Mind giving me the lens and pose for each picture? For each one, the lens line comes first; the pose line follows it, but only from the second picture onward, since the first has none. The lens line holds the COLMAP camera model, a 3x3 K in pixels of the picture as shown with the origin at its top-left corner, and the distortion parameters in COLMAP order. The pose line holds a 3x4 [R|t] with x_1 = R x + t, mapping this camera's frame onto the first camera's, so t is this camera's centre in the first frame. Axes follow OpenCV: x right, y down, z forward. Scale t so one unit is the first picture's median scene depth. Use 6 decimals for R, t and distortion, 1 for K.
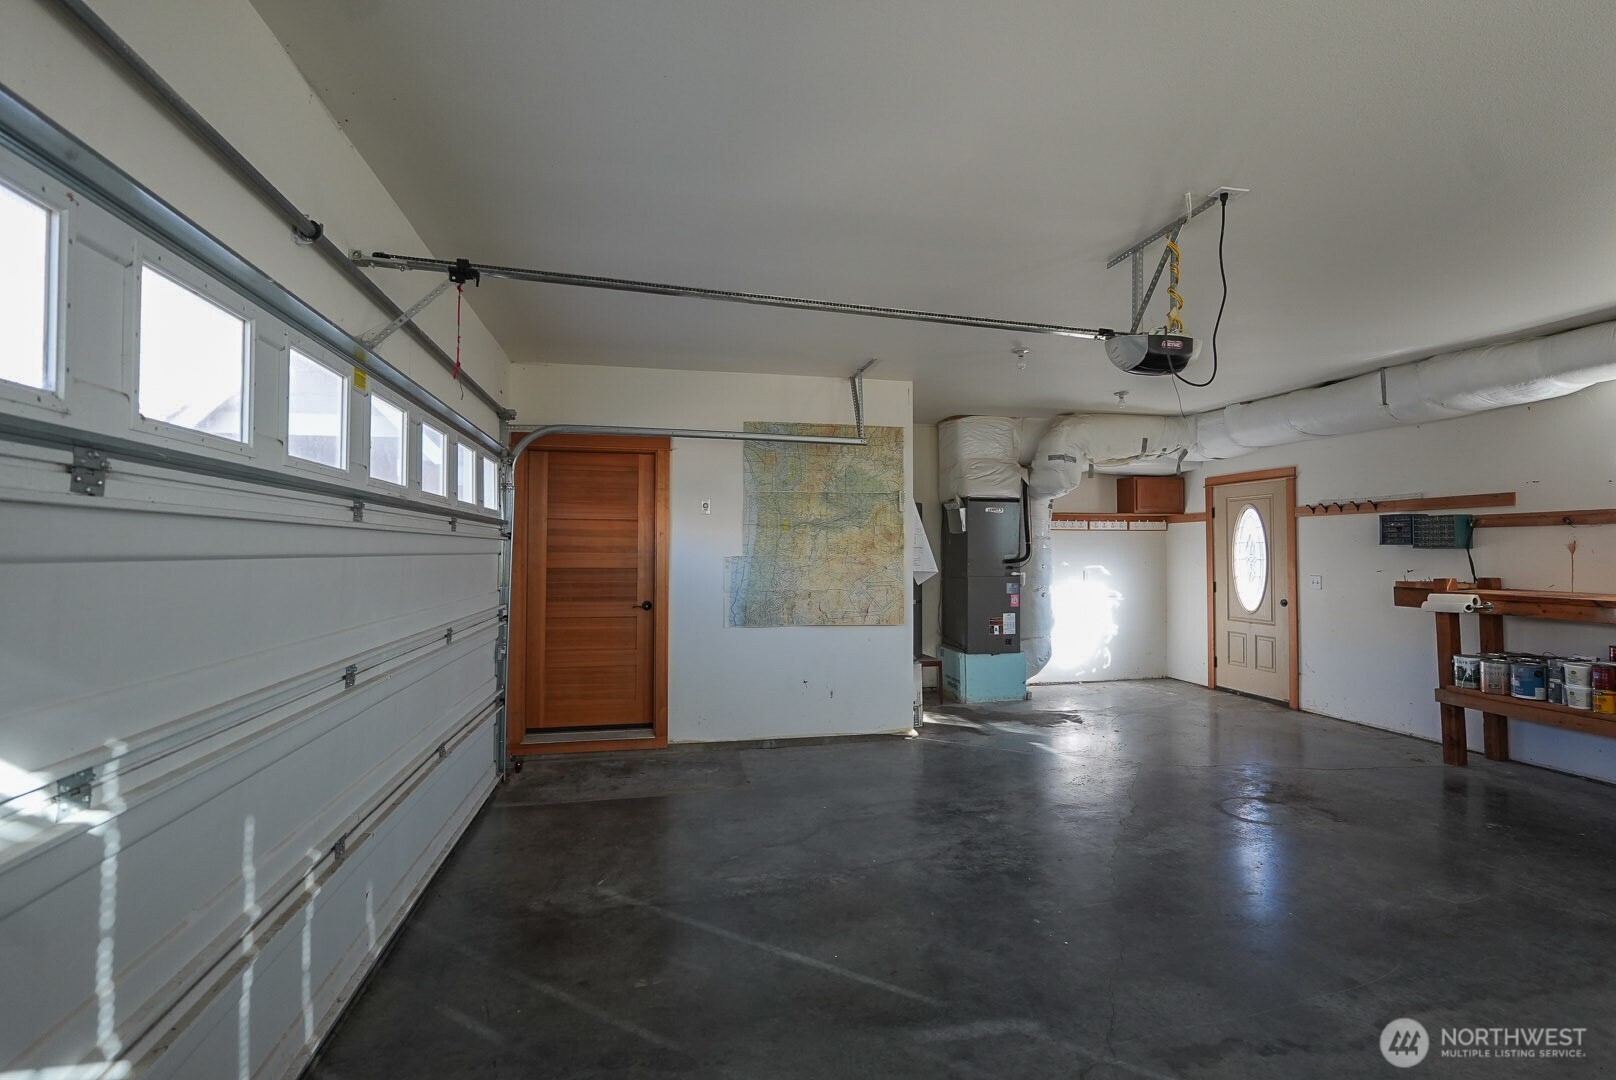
lens RADIAL K [[743.2, 0, 777.4], [0, 743.2, 539.6], [0, 0, 1]] dist [-0.002079, 0.000253]
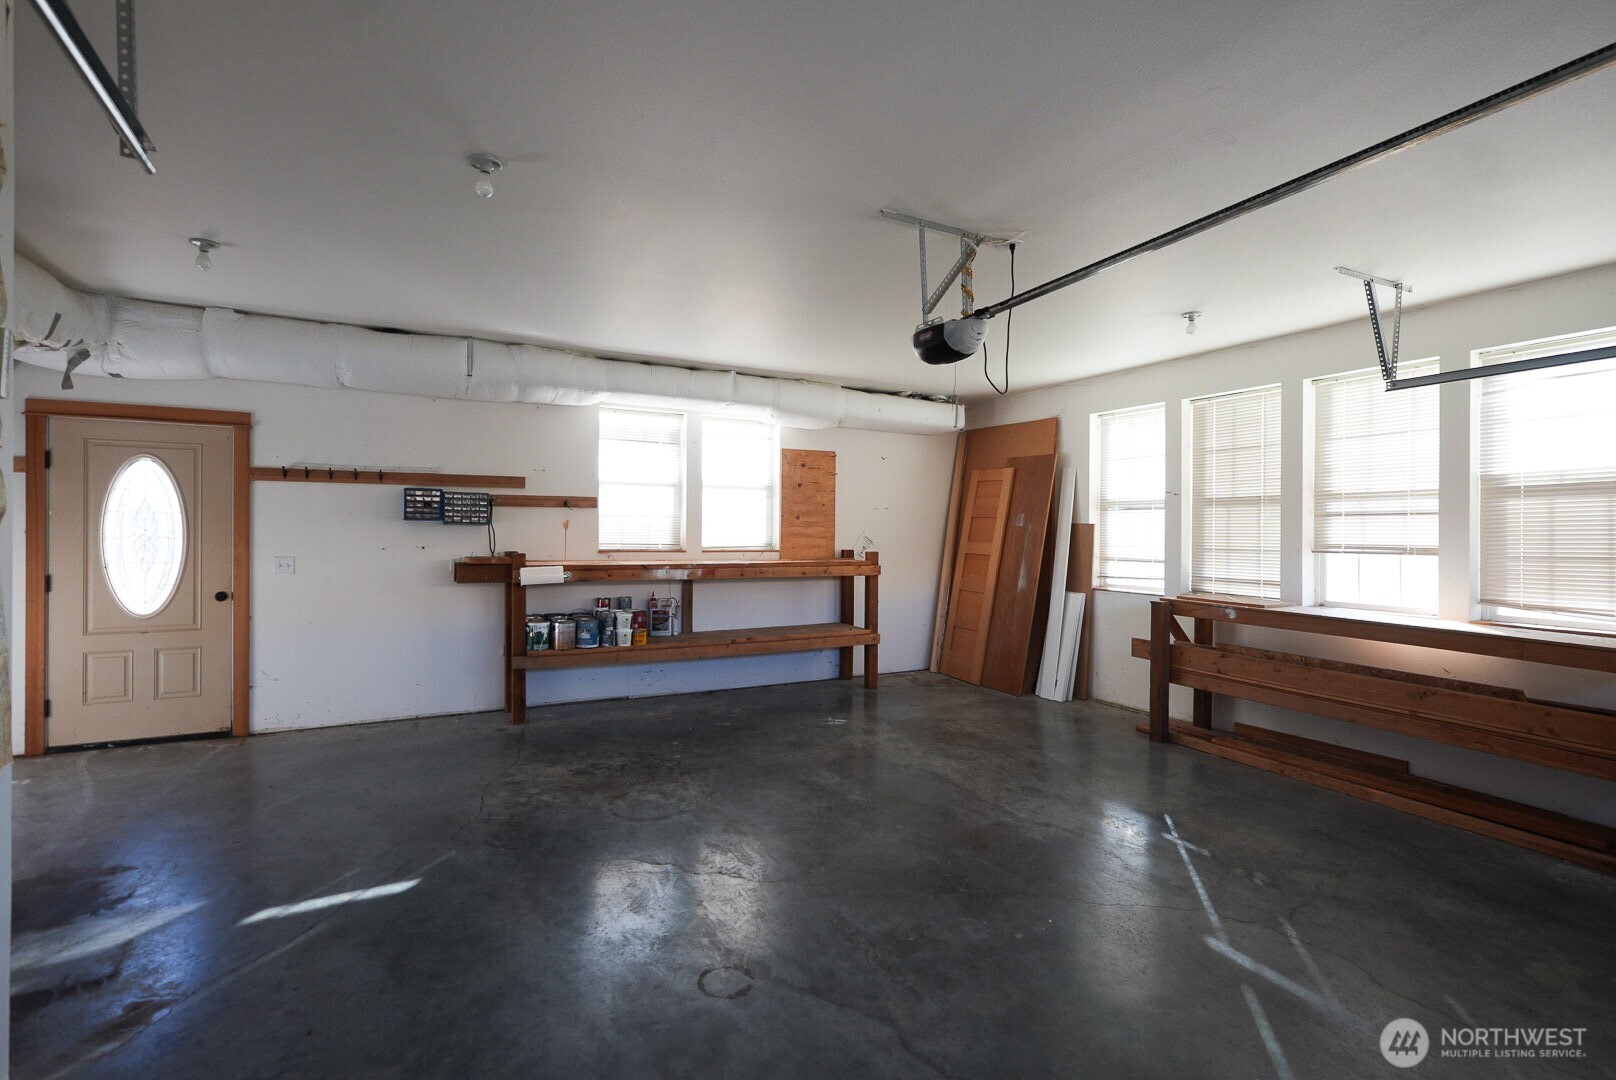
lens RADIAL K [[763.8, 0, 808.0], [0, 763.8, 540.0], [0, 0, 1]] dist [-0.000550, 0.000731]
pose [[-0.302707, -0.018790, 0.952898, -0.266835], [-0.023853, 0.999642, 0.012134, 0.009134], [-0.952785, -0.019057, -0.303047, 0.885369]]
